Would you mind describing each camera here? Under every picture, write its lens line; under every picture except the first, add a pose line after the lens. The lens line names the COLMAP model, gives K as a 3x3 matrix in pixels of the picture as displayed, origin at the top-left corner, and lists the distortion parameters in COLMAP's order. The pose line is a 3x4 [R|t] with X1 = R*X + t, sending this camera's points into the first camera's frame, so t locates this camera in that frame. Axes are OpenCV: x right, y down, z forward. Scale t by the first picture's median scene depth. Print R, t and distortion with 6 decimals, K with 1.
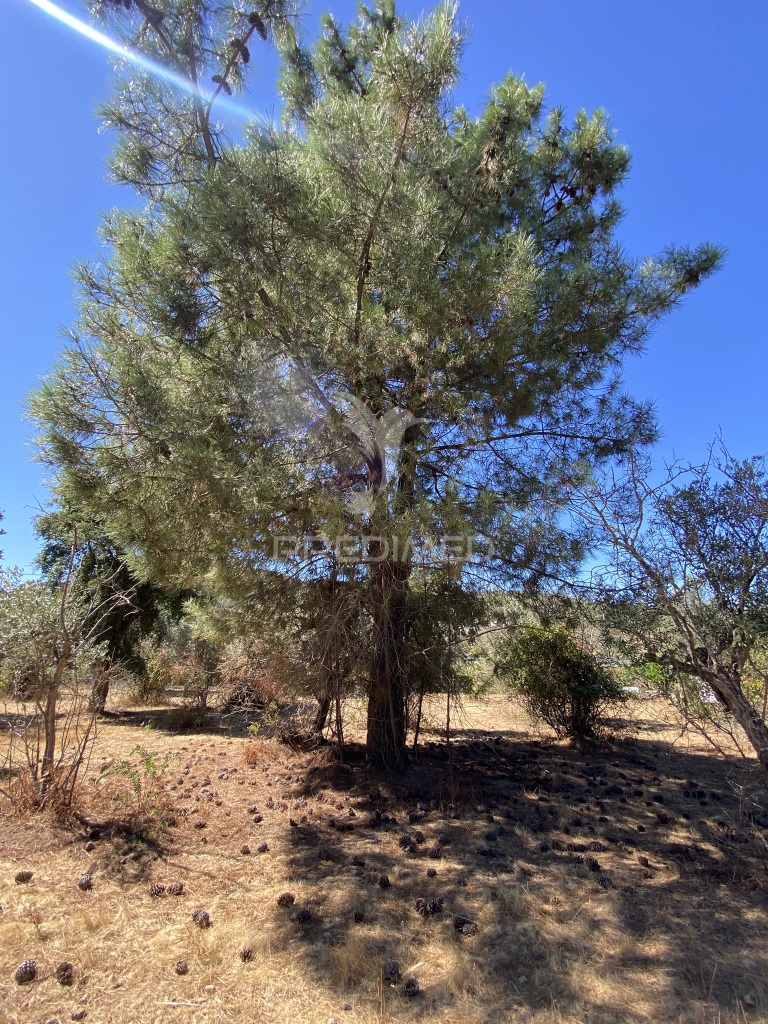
lens RADIAL K [[415.3, 0, 381.5], [0, 415.3, 503.9], [0, 0, 1]] dist [0.034678, -0.033467]
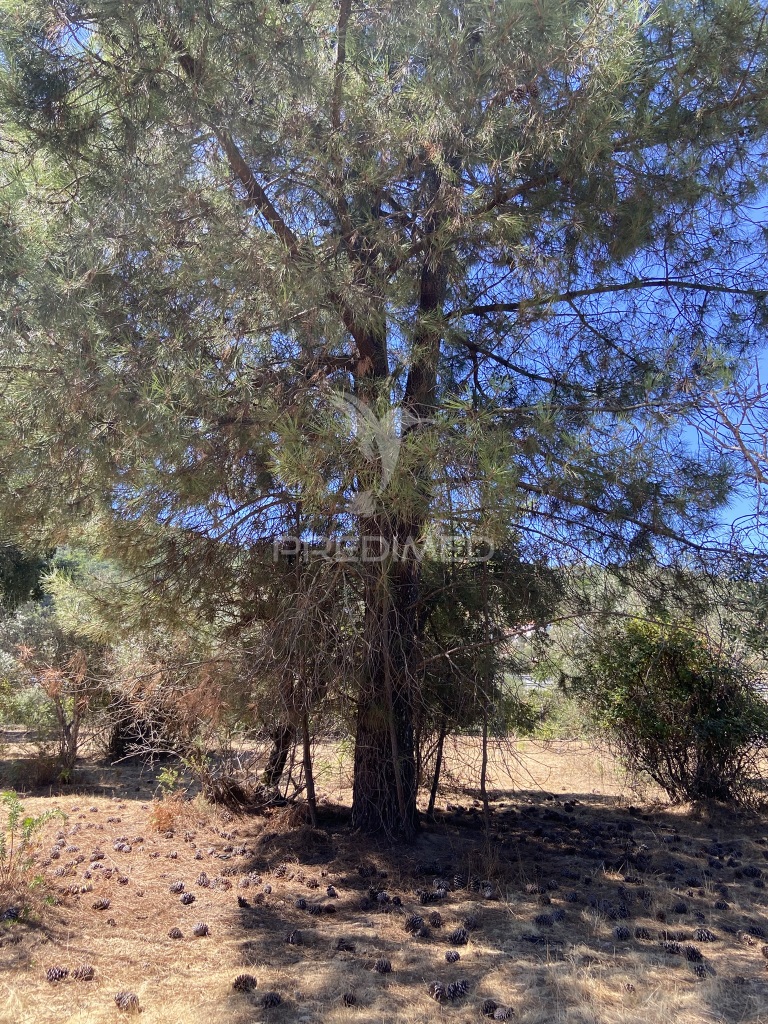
lens RADIAL K [[775.6, 0, 393.5], [0, 775.6, 504.4], [0, 0, 1]] dist [0.125783, -0.168852]
pose [[0.999699, 0.005124, 0.023999, -0.006381], [-0.008203, 0.991479, 0.130011, -0.011792], [-0.023128, -0.130169, 0.991222, -0.104084]]
